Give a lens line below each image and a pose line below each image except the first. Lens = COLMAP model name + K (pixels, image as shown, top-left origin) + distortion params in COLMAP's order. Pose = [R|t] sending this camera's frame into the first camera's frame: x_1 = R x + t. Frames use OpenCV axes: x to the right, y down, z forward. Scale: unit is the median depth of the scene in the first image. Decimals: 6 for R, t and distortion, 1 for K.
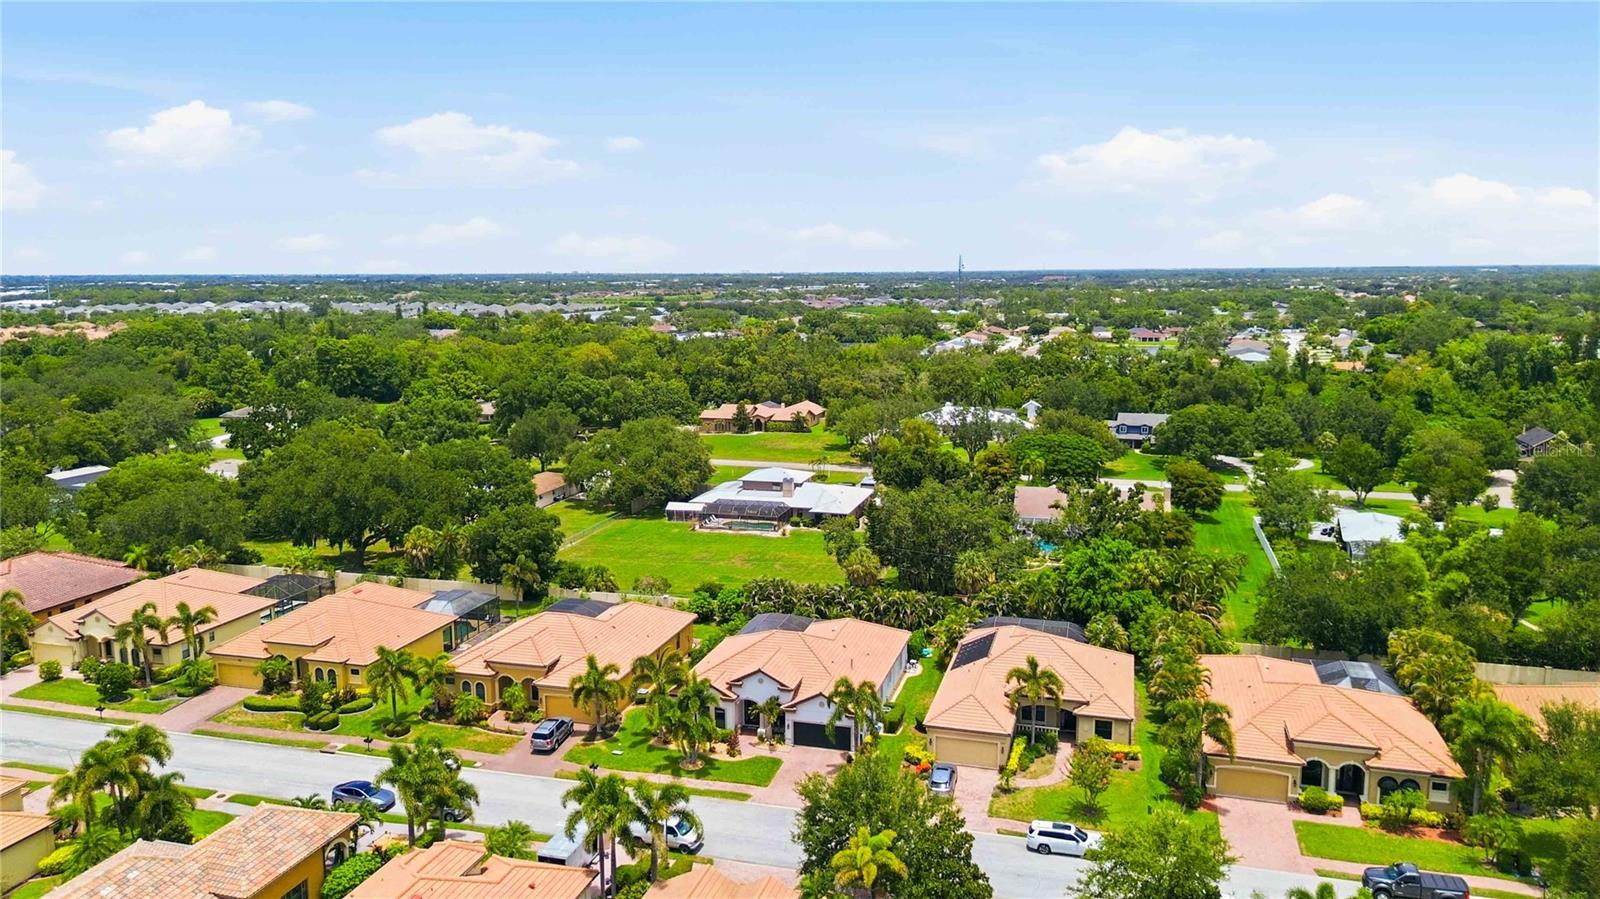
lens RADIAL K [[1142.1, 0, 795.6], [0, 1142.1, 448.4], [0, 0, 1]] dist [0.067746, -0.068014]
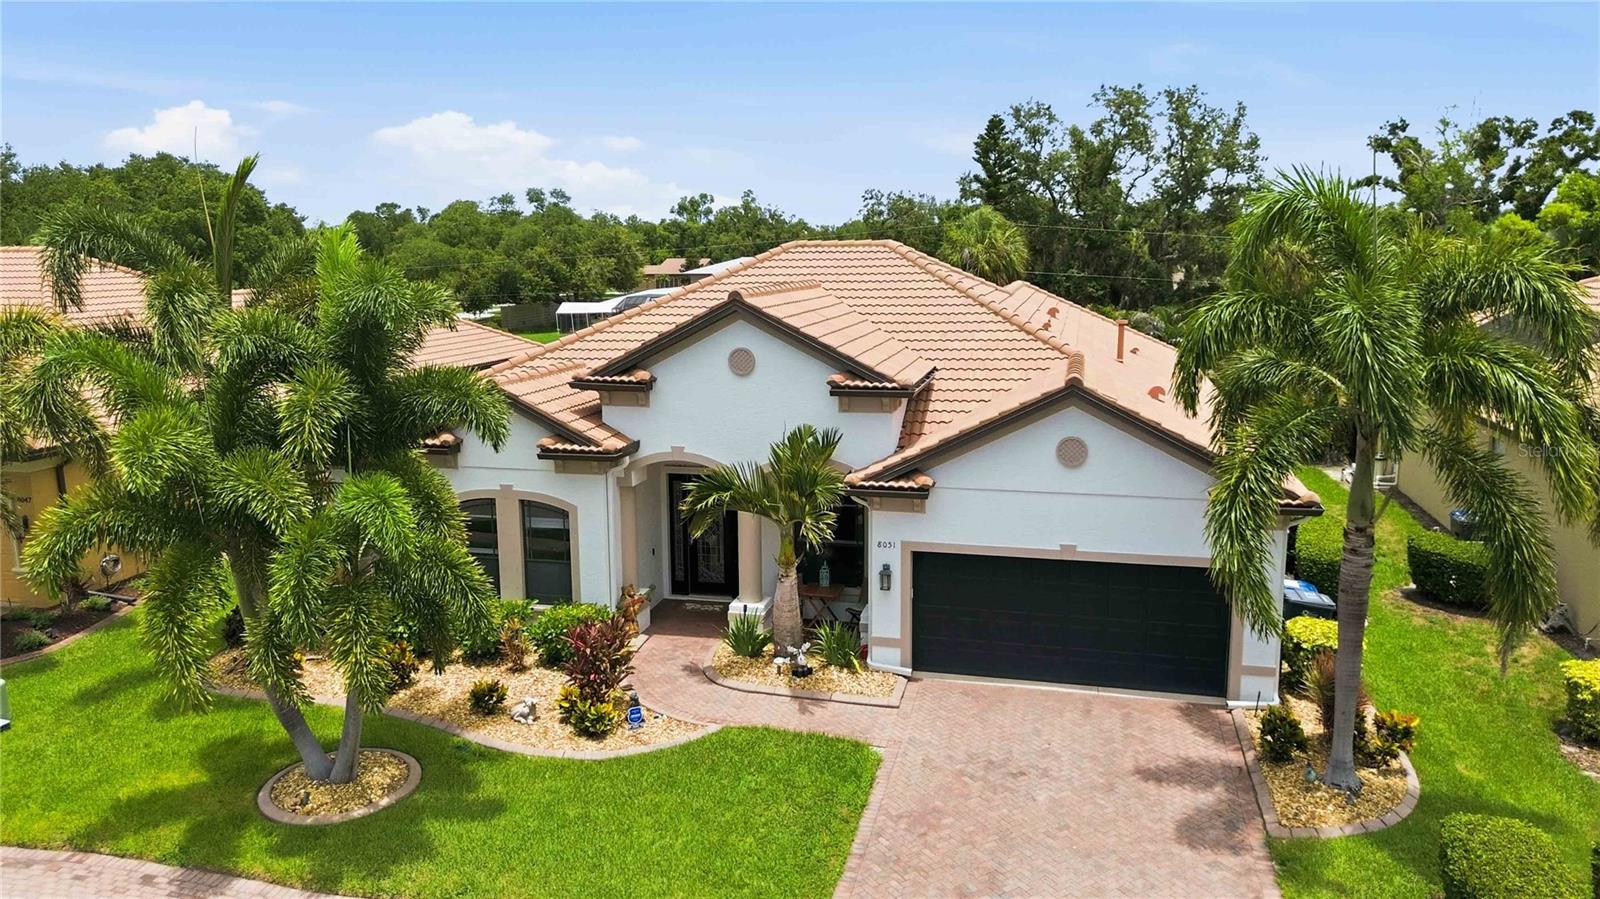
lens RADIAL K [[1142.1, 0, 795.6], [0, 1142.1, 448.4], [0, 0, 1]] dist [0.067746, -0.068014]
pose [[0.999294, -0.008512, 0.036594, -0.025394], [0.007885, 0.999820, 0.017246, 0.190554], [-0.036734, -0.016946, 0.999181, 0.707595]]
